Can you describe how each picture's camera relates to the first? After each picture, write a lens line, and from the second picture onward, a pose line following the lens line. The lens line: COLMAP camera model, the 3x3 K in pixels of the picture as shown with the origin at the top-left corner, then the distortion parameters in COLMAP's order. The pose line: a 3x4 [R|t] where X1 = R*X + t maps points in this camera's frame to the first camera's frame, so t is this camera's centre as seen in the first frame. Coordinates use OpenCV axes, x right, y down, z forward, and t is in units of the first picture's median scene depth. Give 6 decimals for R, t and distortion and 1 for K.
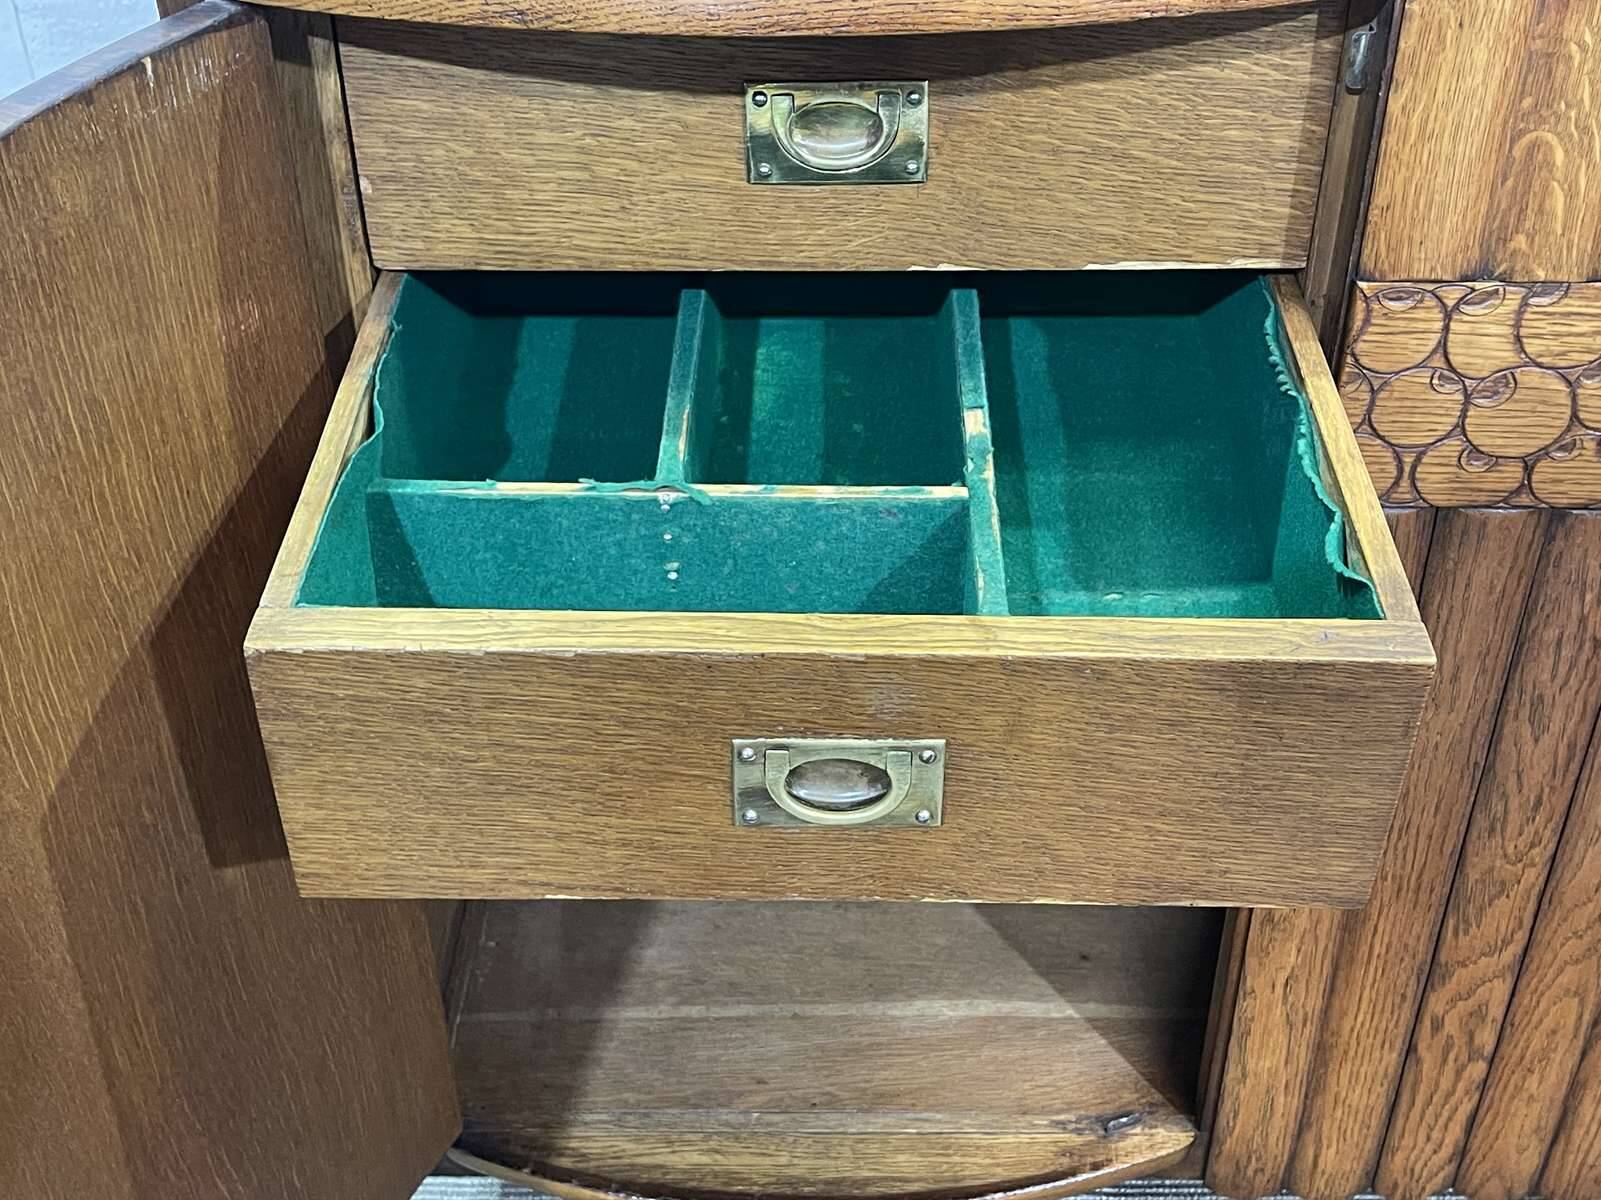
lens RADIAL K [[1905.8, 0, 819.4], [0, 1905.8, 608.0], [0, 0, 1]] dist [0.095846, -0.259449]
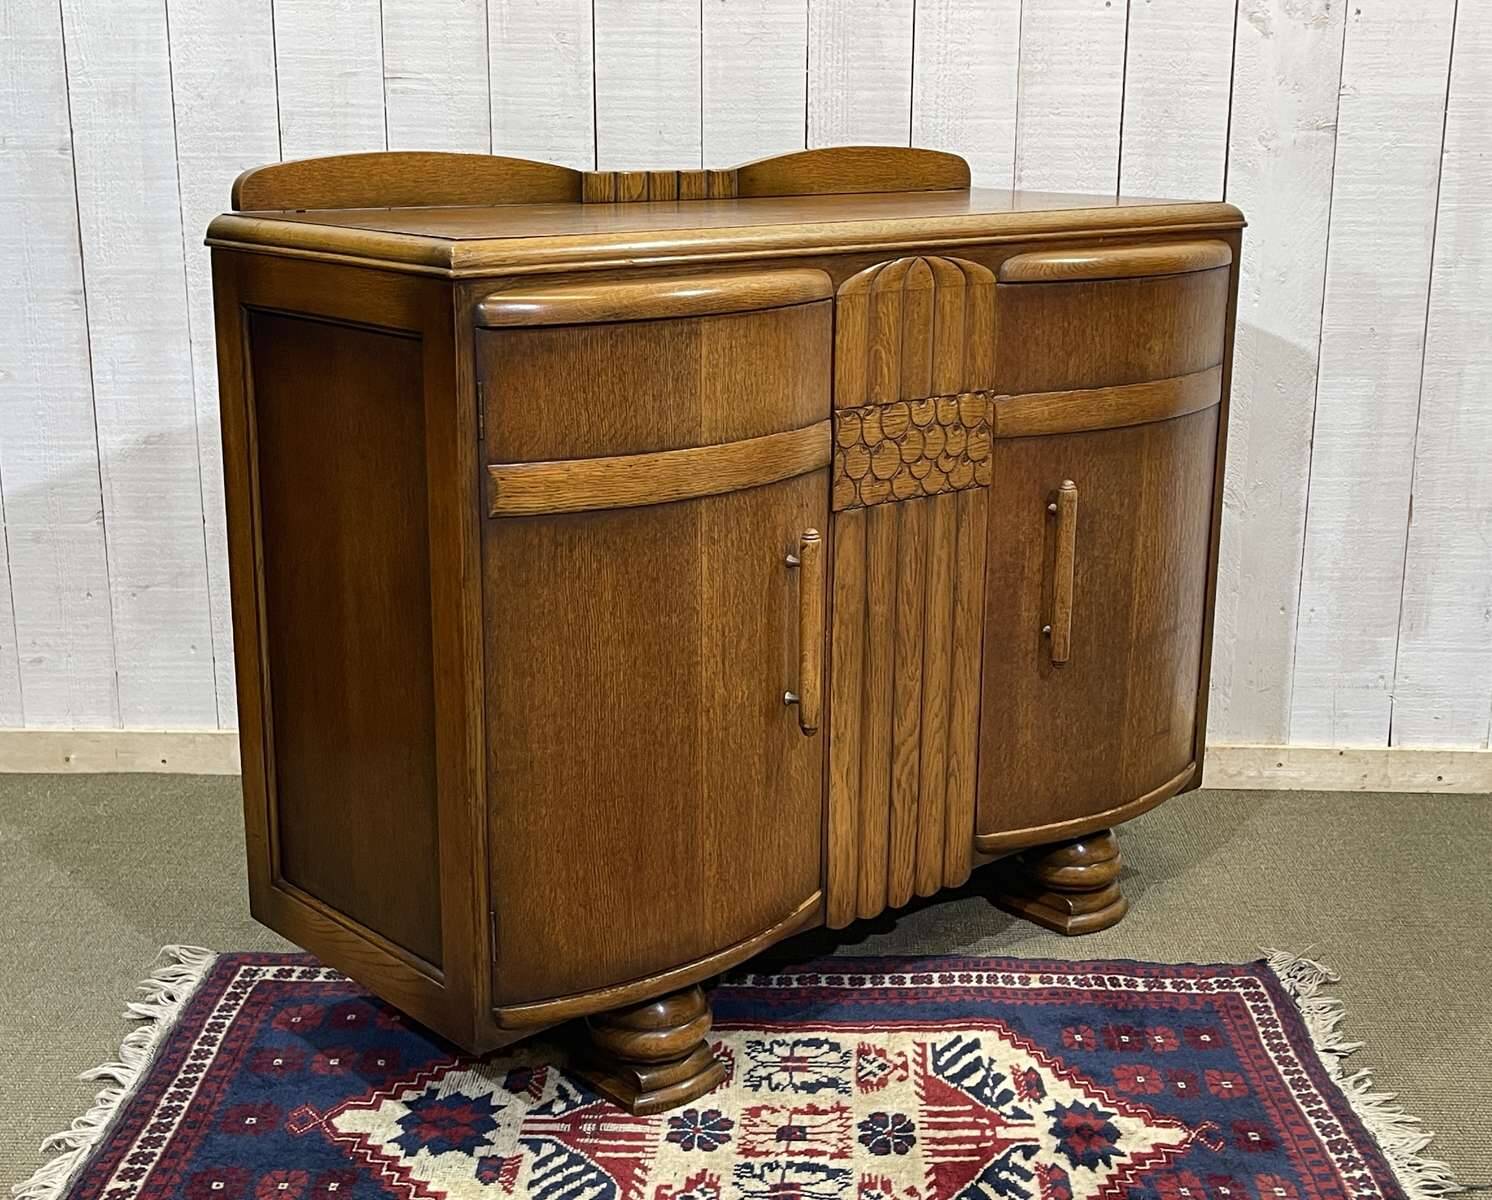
lens RADIAL K [[1968.8, 0, 763.1], [0, 1968.8, 605.3], [0, 0, 1]] dist [0.153055, -0.533238]
pose [[0.729321, -0.157103, 0.665890, -1.603520], [0.392394, 0.893344, -0.219006, 0.608971], [-0.560462, 0.421017, 0.713181, -0.735048]]
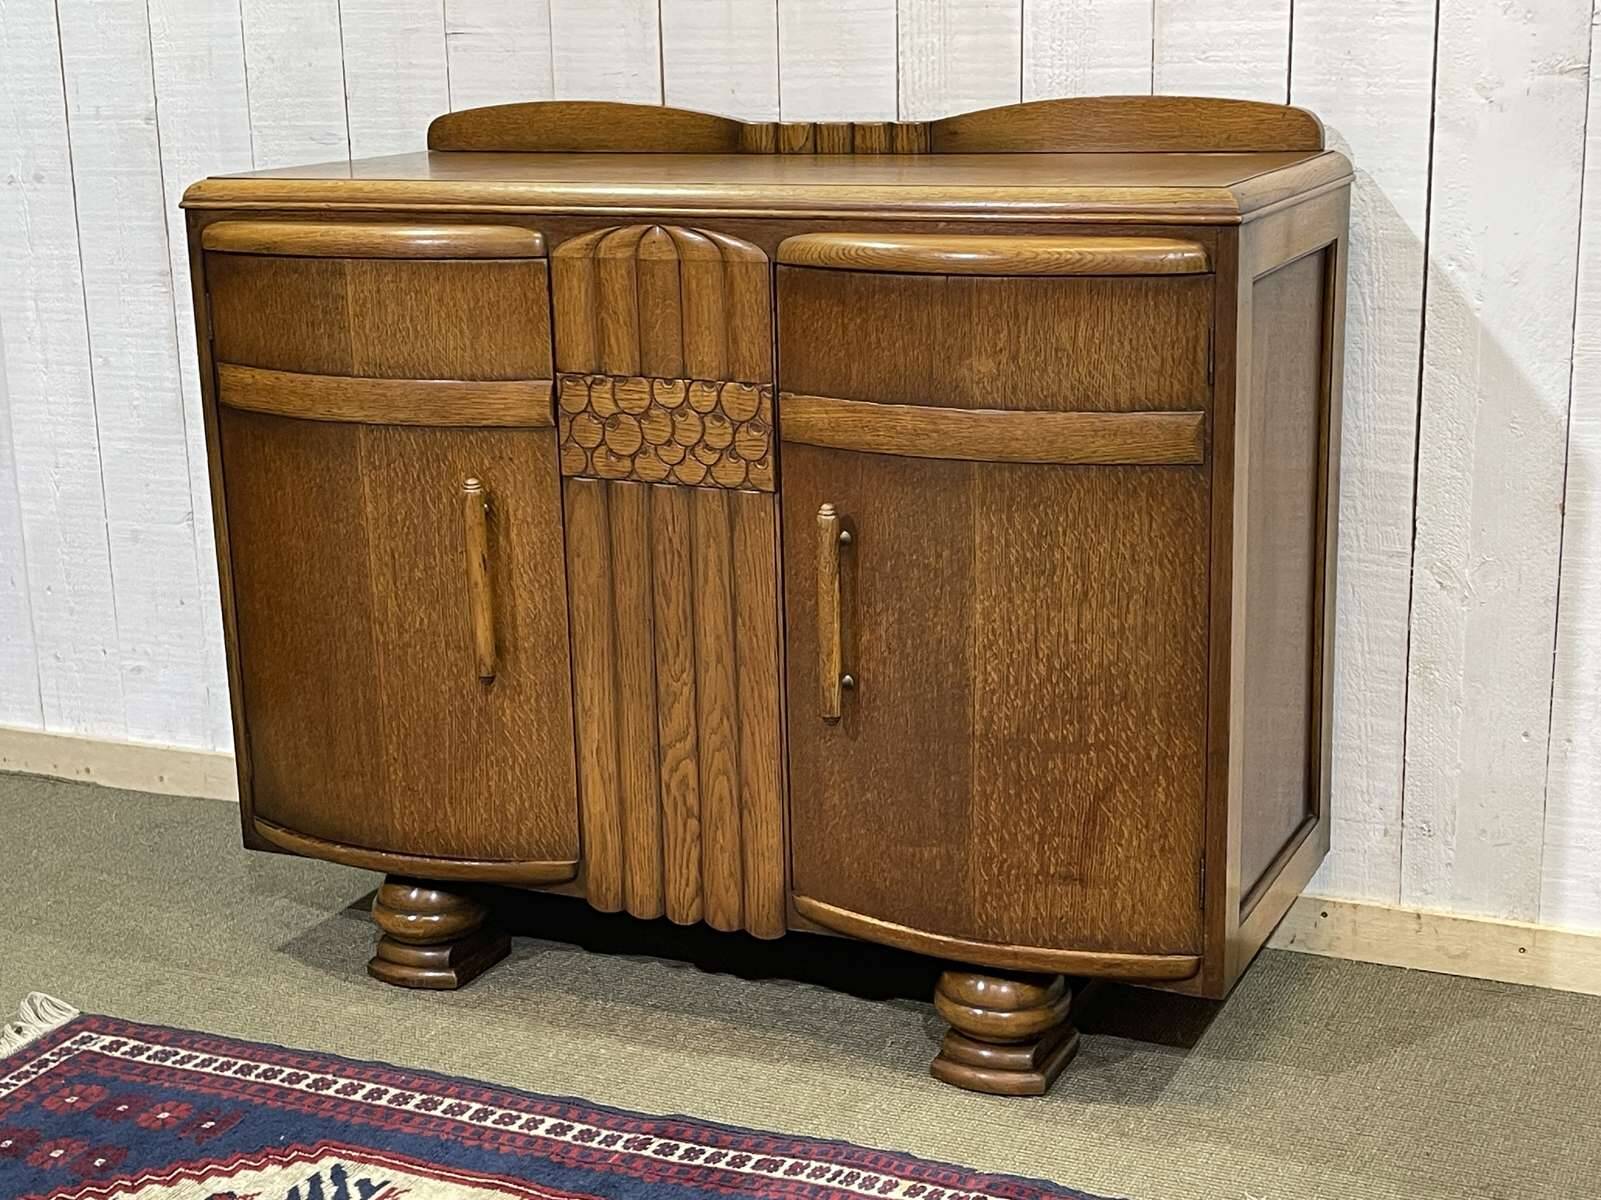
lens RADIAL K [[2353.6, 0, 786.1], [0, 2353.6, 607.7], [0, 0, 1]] dist [0.144106, -0.513544]
pose [[0.910334, 0.085946, -0.404853, 1.853127], [-0.226900, 0.921733, -0.314523, 1.034780], [0.346134, 0.378182, 0.858586, -1.471734]]
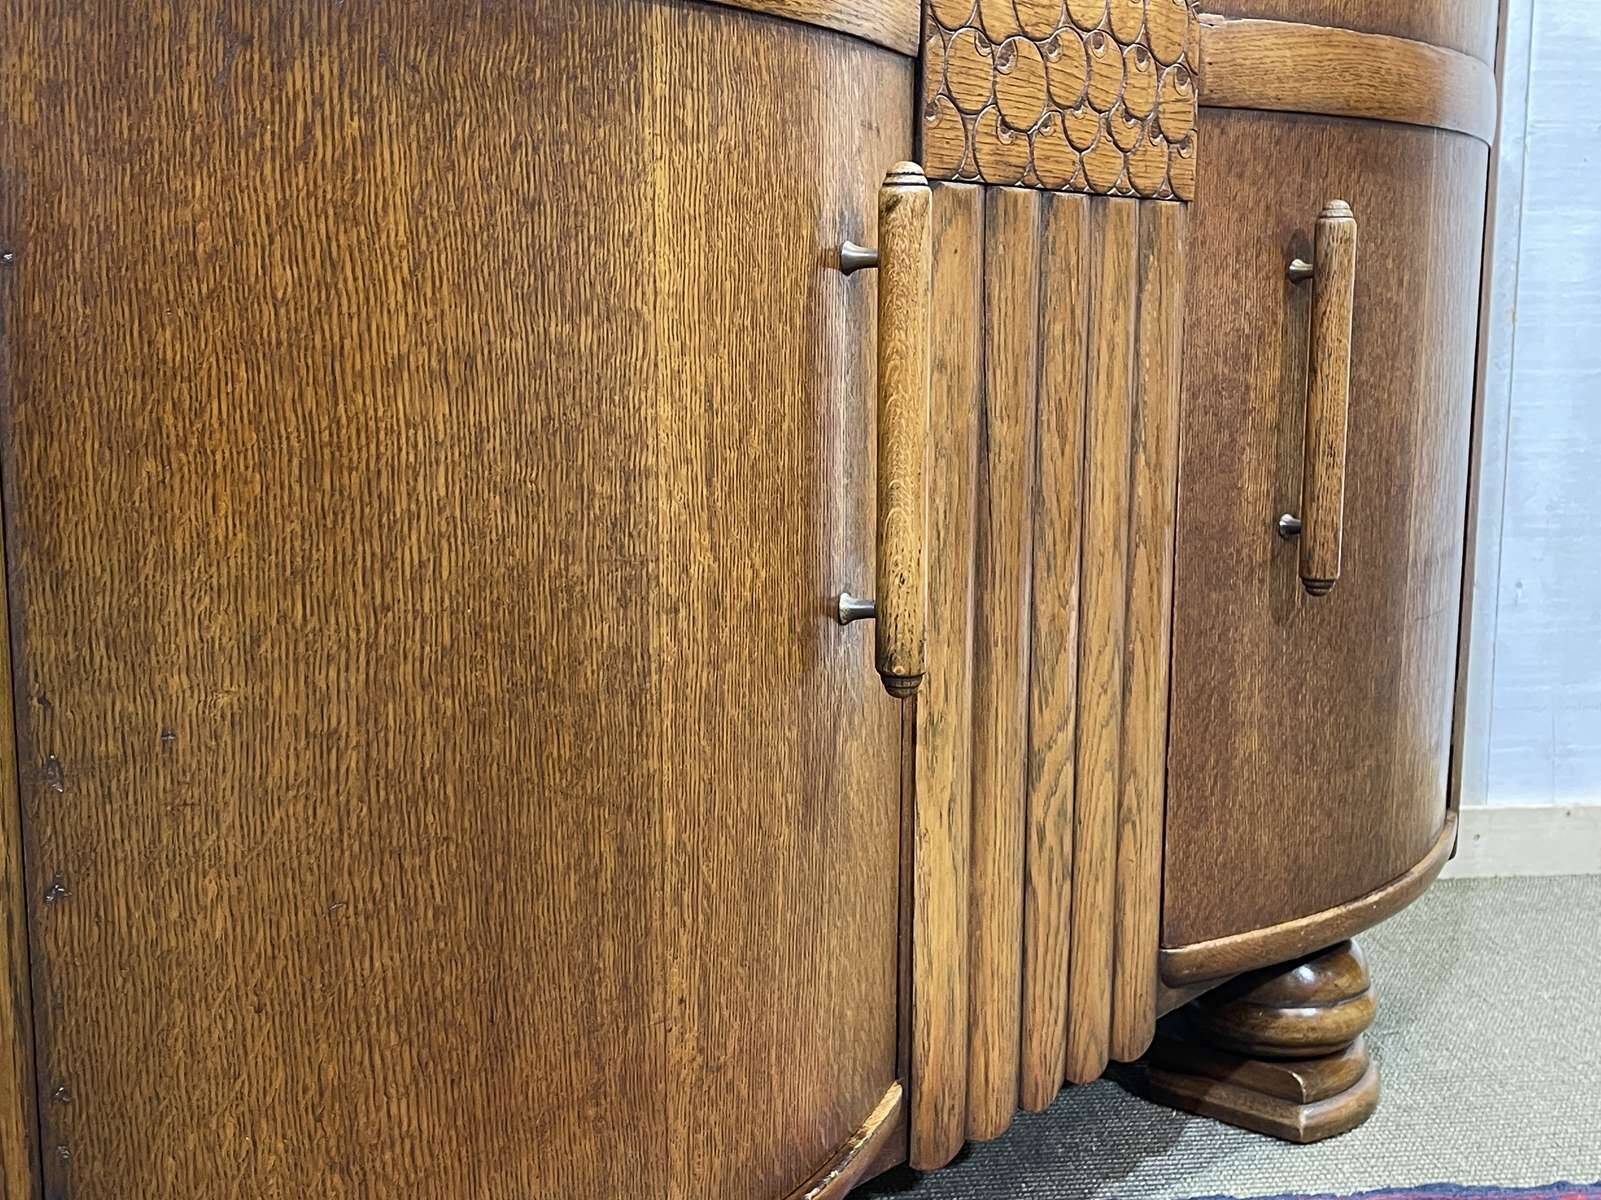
lens RADIAL K [[1980.3, 0, 831.5], [0, 1980.3, 613.0], [0, 0, 1]] dist [0.142155, -0.464410]
pose [[0.612029, -0.114059, 0.782567, -0.690418], [0.458598, 0.857363, -0.233700, 0.406823], [-0.644289, 0.501915, 0.577038, 0.569403]]
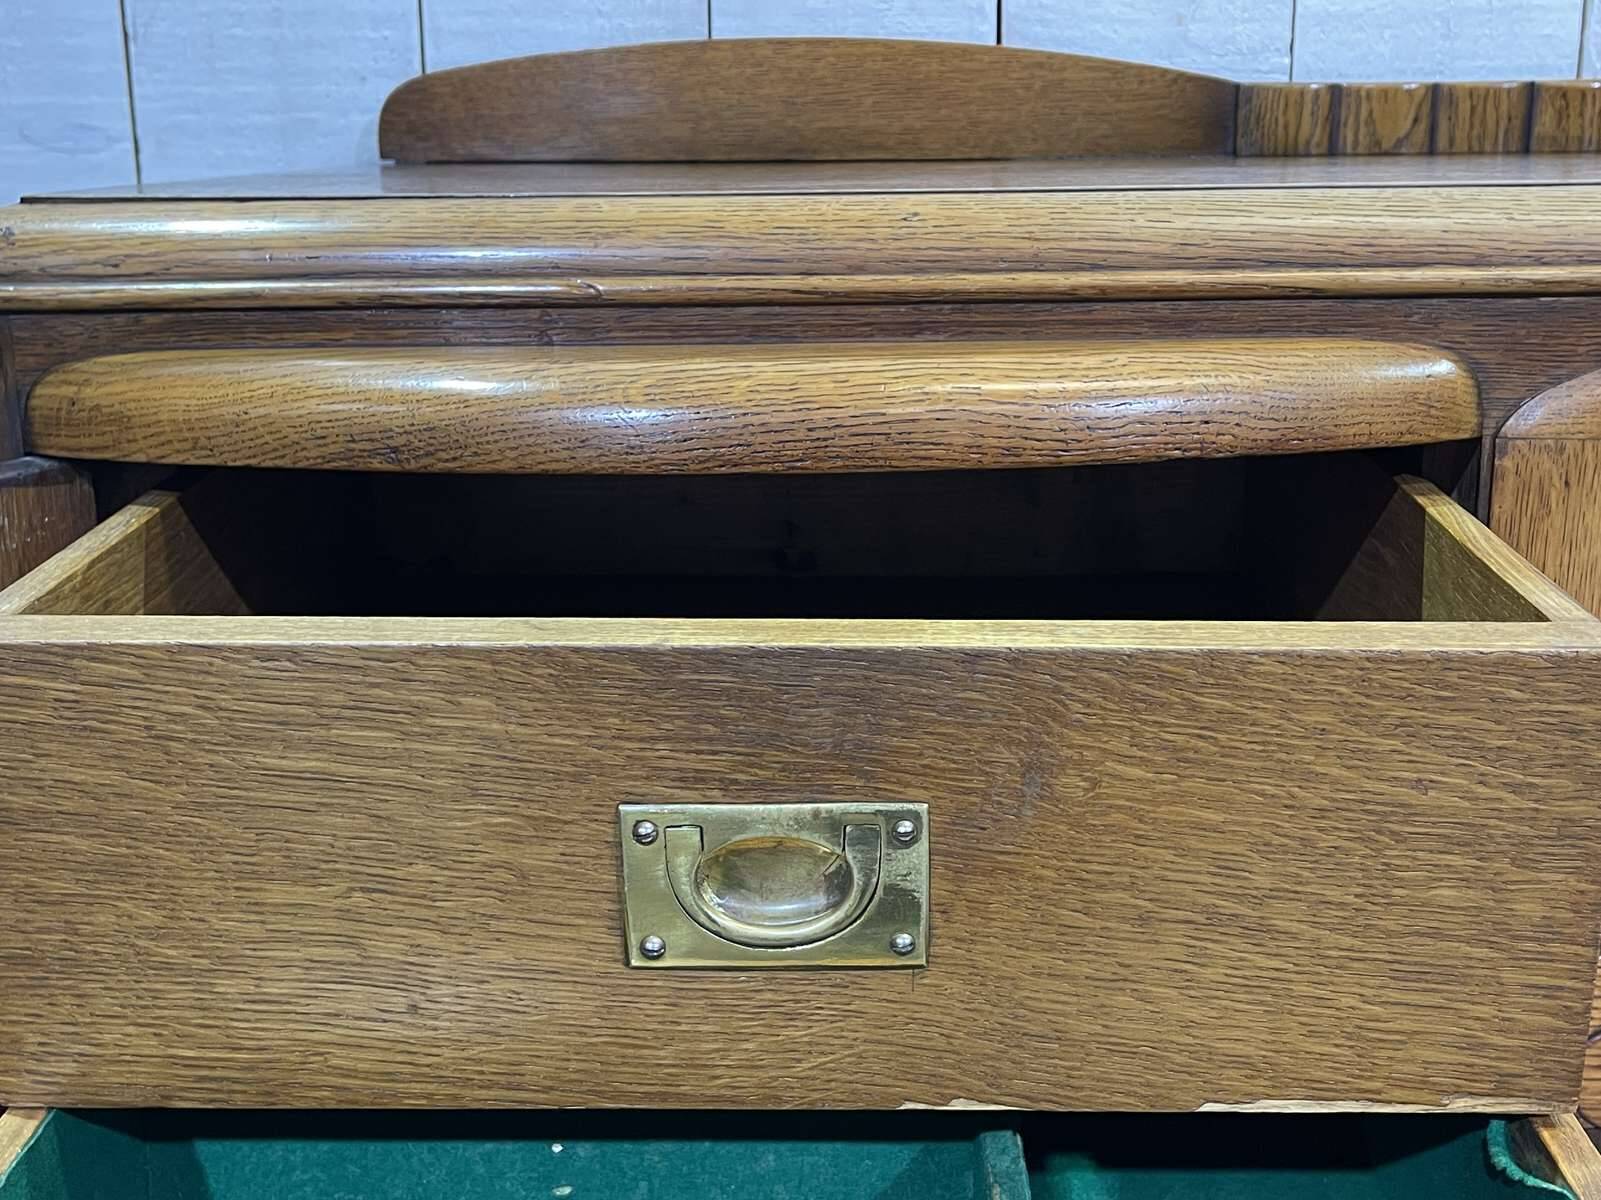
lens RADIAL K [[1905.9, 0, 803.5], [0, 1905.9, 599.0], [0, 0, 1]] dist [0.147951, -0.512548]
pose [[0.999976, -0.000829, -0.006839, 0.017634], [-0.001808, 0.926339, -0.376686, 0.042010], [0.006648, 0.376689, 0.926316, 0.245707]]
